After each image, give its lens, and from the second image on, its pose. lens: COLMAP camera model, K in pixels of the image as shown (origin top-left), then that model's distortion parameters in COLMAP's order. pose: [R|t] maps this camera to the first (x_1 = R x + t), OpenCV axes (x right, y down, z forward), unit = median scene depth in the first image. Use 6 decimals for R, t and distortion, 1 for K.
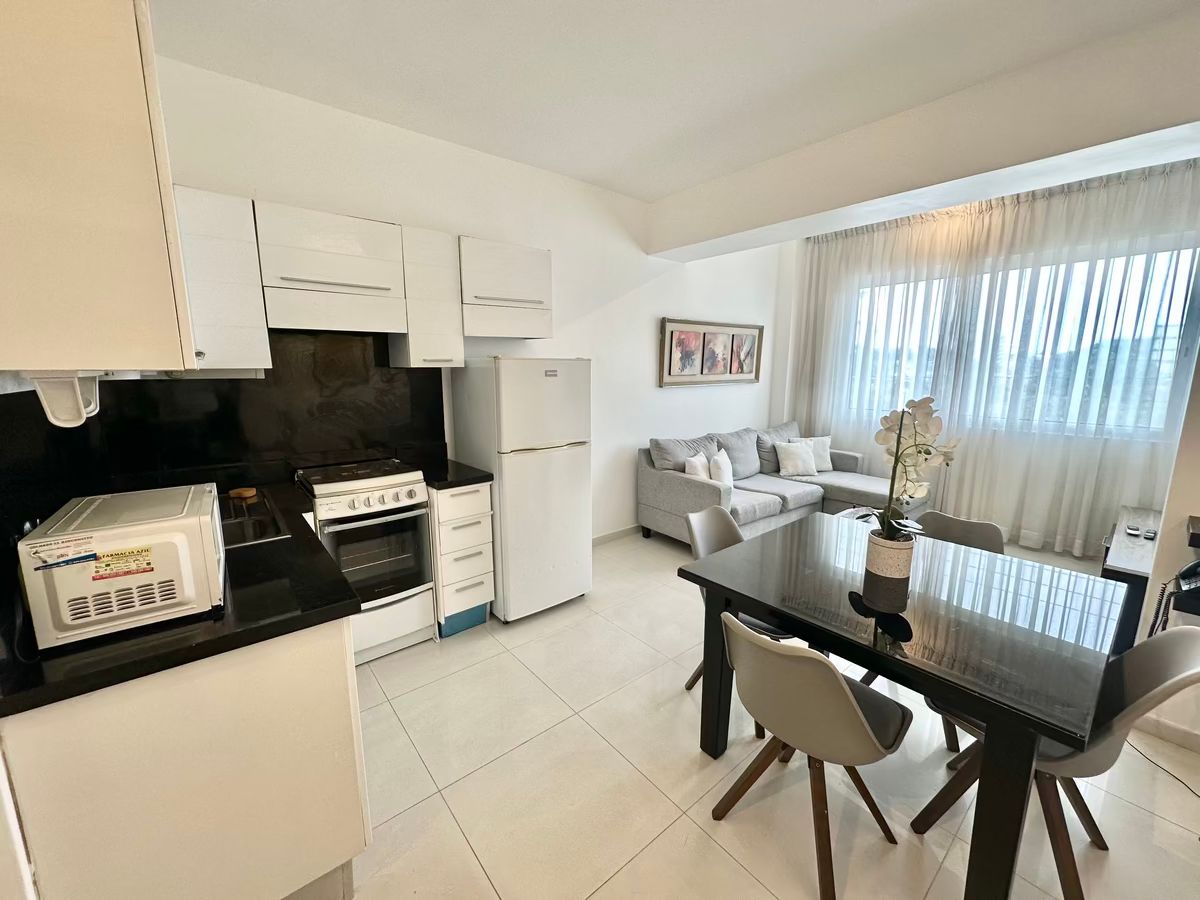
lens RADIAL K [[477.9, 0, 597.5], [0, 477.9, 445.9], [0, 0, 1]] dist [0.003118, 0.000365]
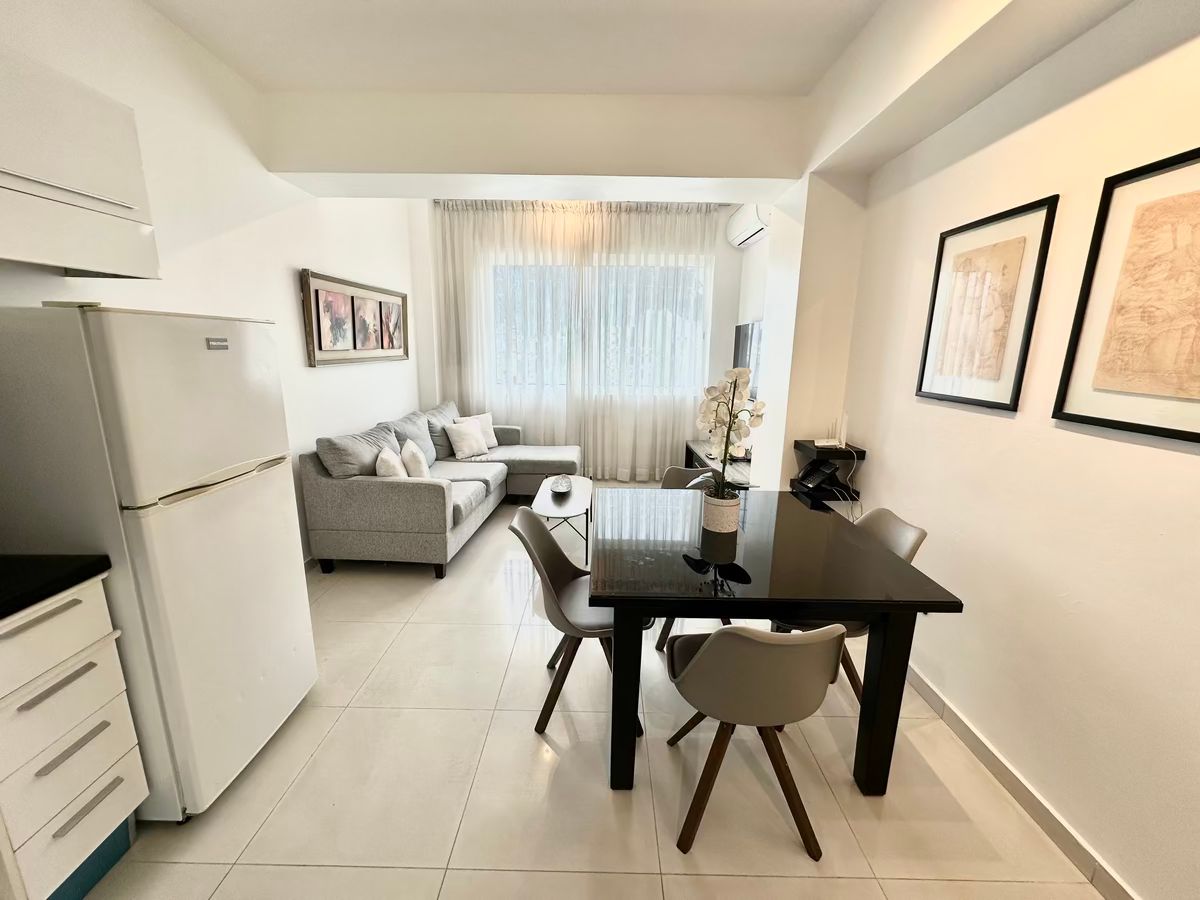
lens RADIAL K [[477.9, 0, 597.8], [0, 477.9, 450.1], [0, 0, 1]] dist [0.003118, 0.000365]
pose [[0.645835, -0.153338, 0.747920, -0.147674], [0.113131, 0.988030, 0.104875, -0.024238], [-0.755048, 0.016881, 0.655452, 0.191670]]
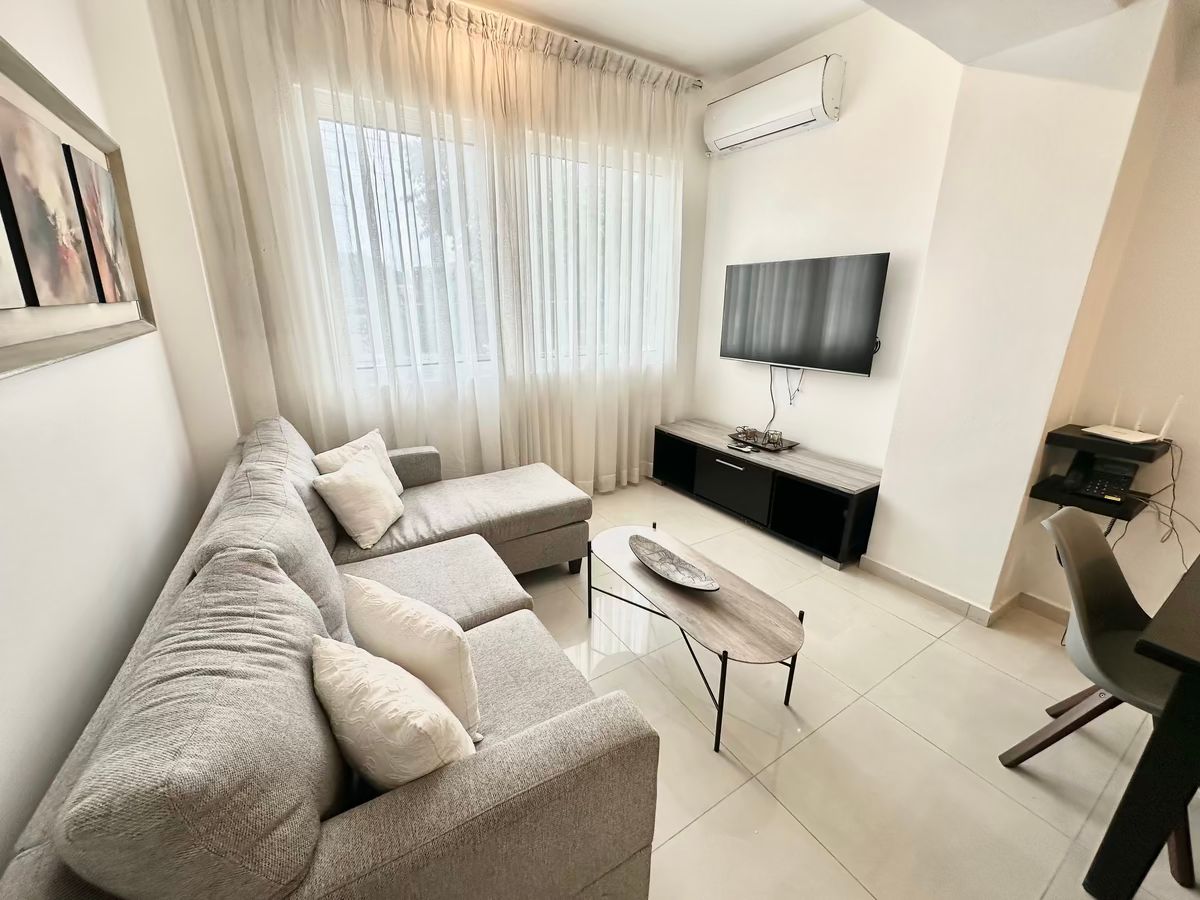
lens RADIAL K [[477.9, 0, 602.5], [0, 477.9, 446.6], [0, 0, 1]] dist [0.003118, 0.000365]
pose [[0.121093, -0.292648, 0.948522, 0.031494], [0.153461, 0.949585, 0.273384, -0.117110], [-0.980707, 0.112456, 0.159898, 0.767925]]
